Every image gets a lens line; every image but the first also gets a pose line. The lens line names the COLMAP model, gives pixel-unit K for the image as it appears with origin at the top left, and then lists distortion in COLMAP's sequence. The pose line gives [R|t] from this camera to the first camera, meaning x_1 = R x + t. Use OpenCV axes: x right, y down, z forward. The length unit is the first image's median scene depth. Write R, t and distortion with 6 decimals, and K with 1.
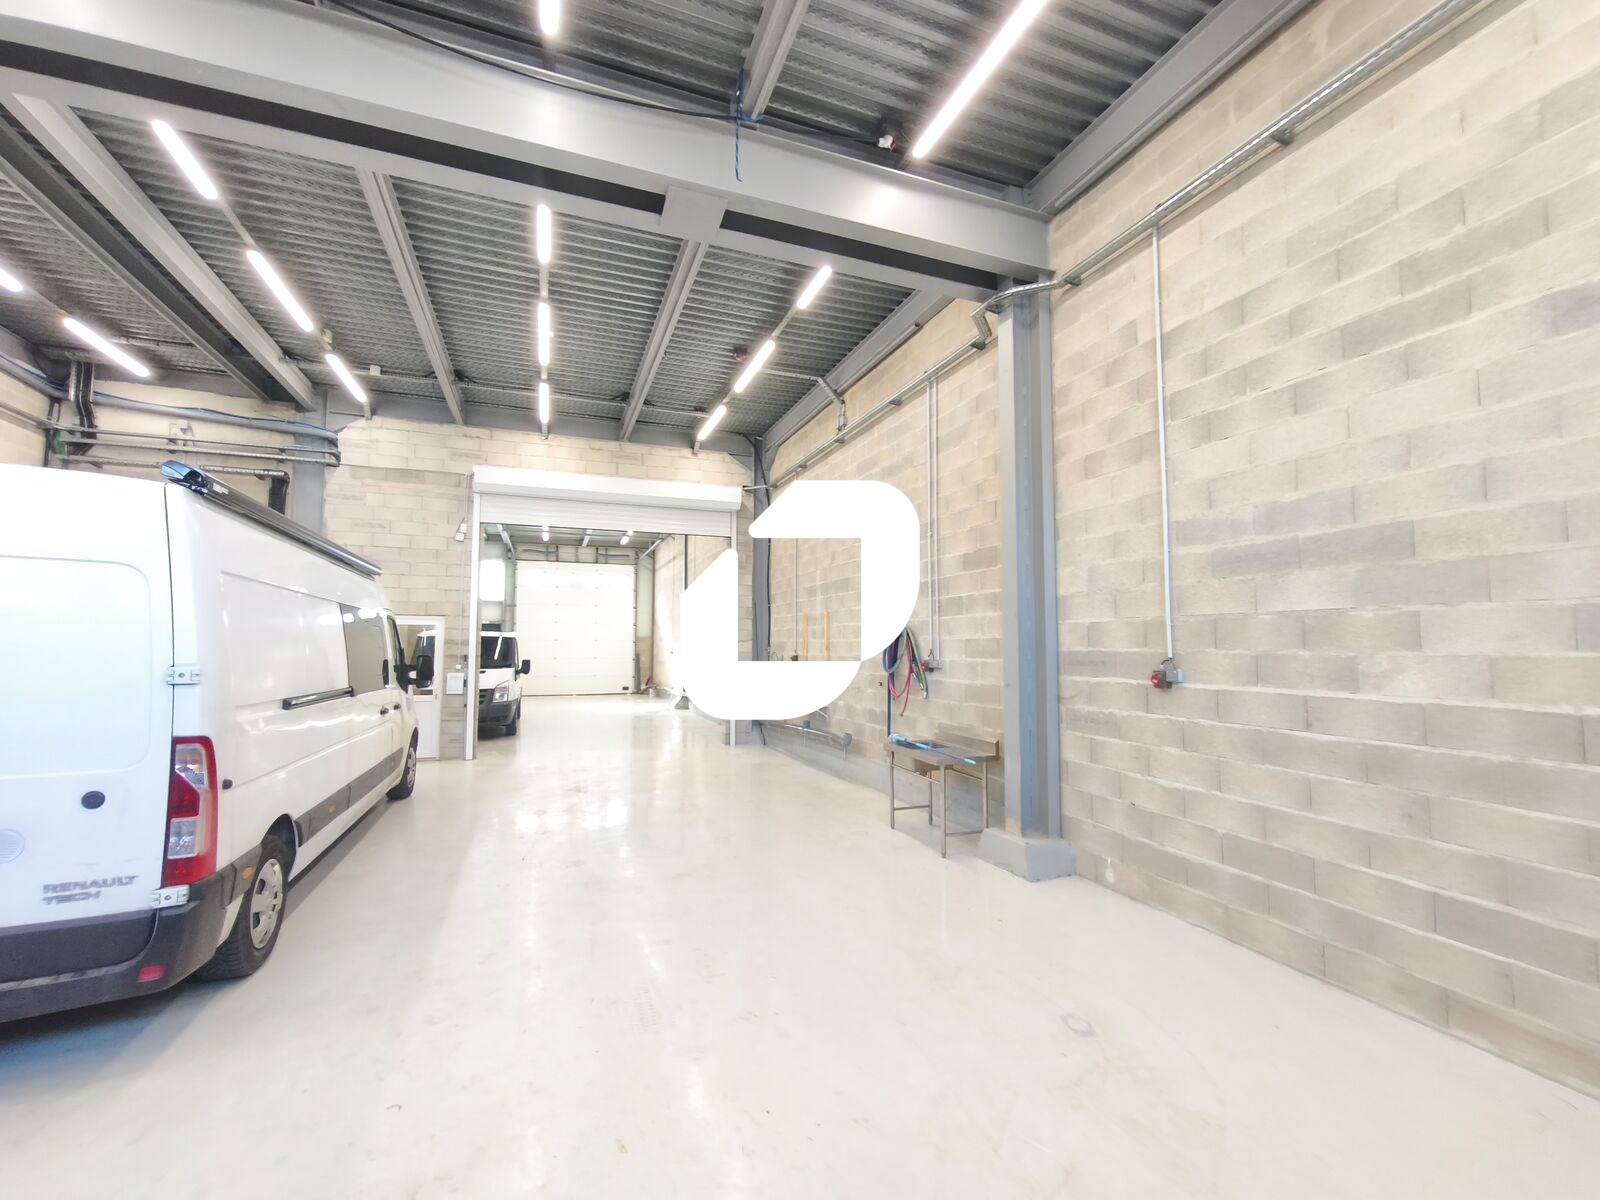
lens RADIAL K [[656.0, 0, 795.2], [0, 656.0, 607.6], [0, 0, 1]] dist [0.002274, -0.000028]
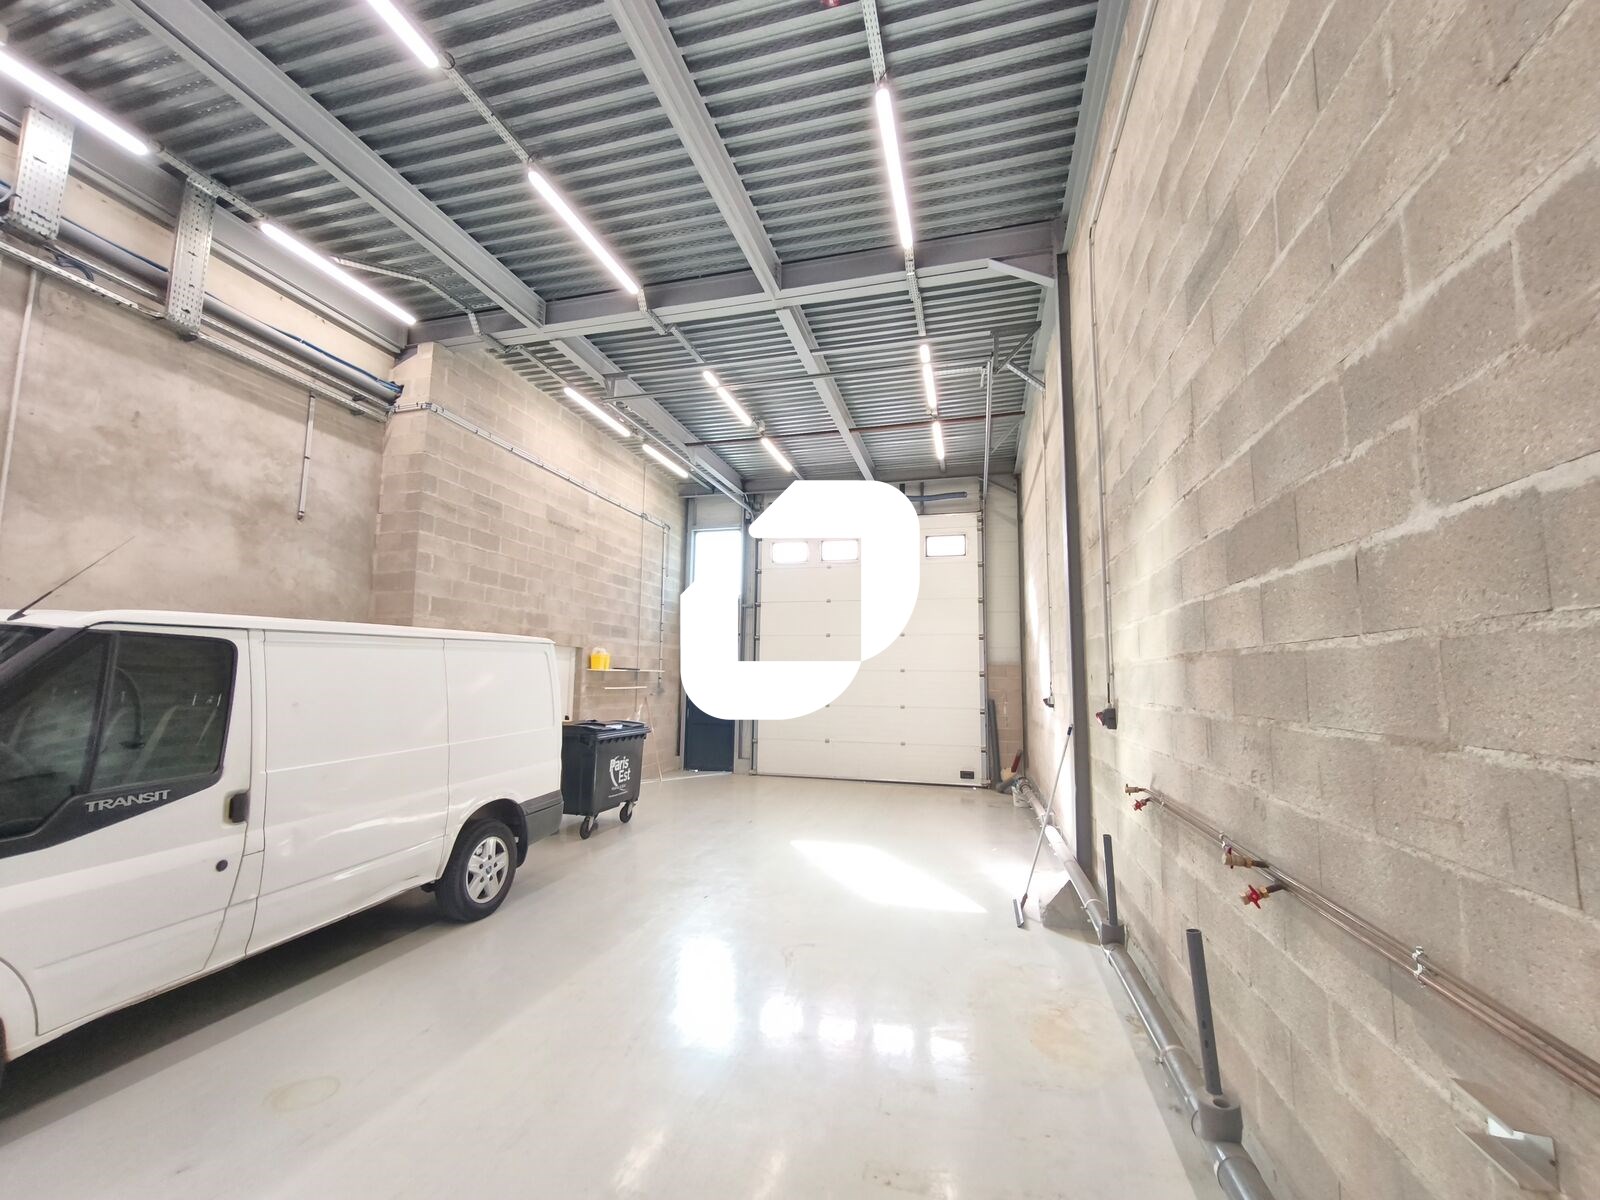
lens RADIAL K [[656.0, 0, 795.2], [0, 656.0, 607.6], [0, 0, 1]] dist [0.002274, -0.000028]
pose [[0.827766, -0.057373, -0.558132, -0.092340], [0.021054, 0.997234, -0.071285, 0.035013], [0.560678, 0.047257, 0.826684, 0.535342]]
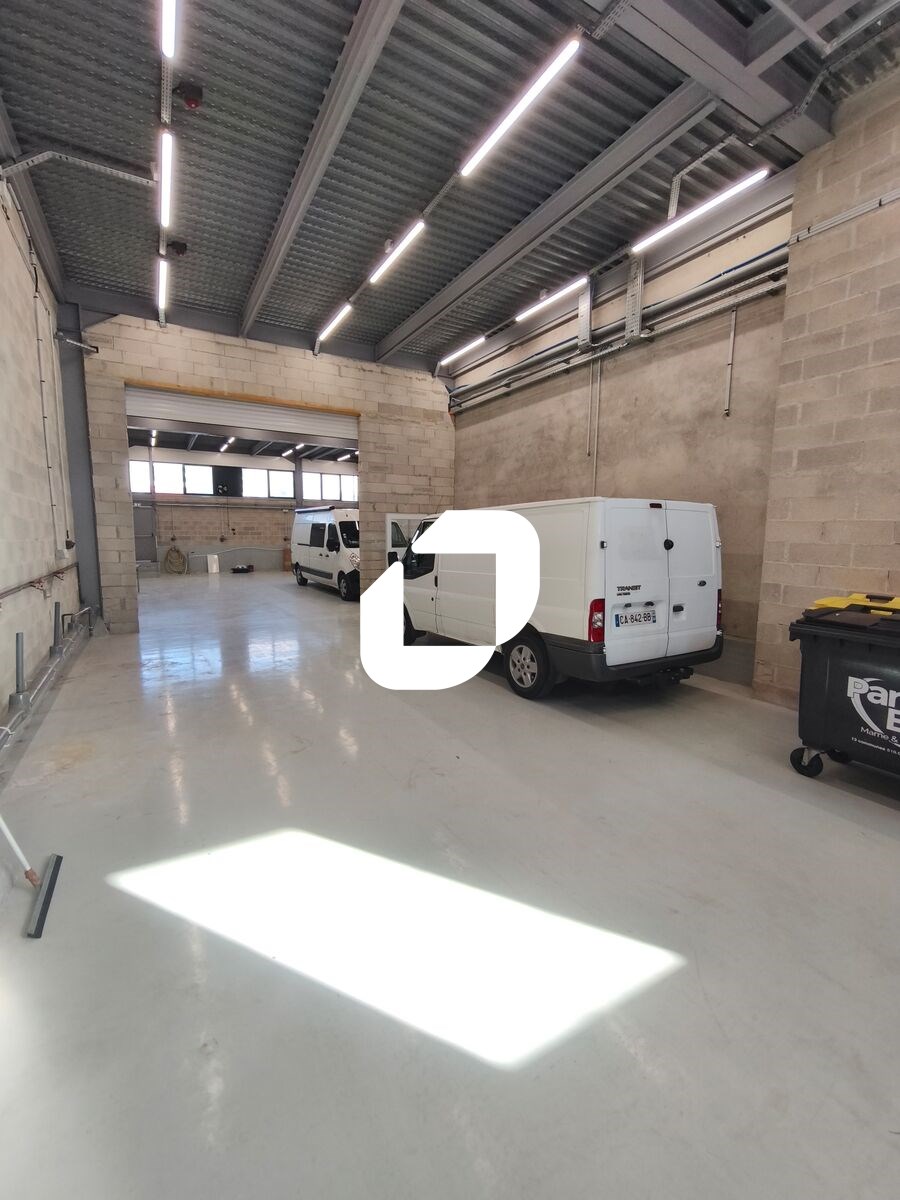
lens RADIAL K [[492.0, 0, 466.7], [0, 492.0, 584.1], [0, 0, 1]] dist [0.002274, -0.000028]
pose [[-0.971773, 0.006196, -0.235838, -0.381102], [-0.004443, 0.998997, 0.044553, 0.077304], [0.235877, 0.044344, -0.970771, 1.318622]]
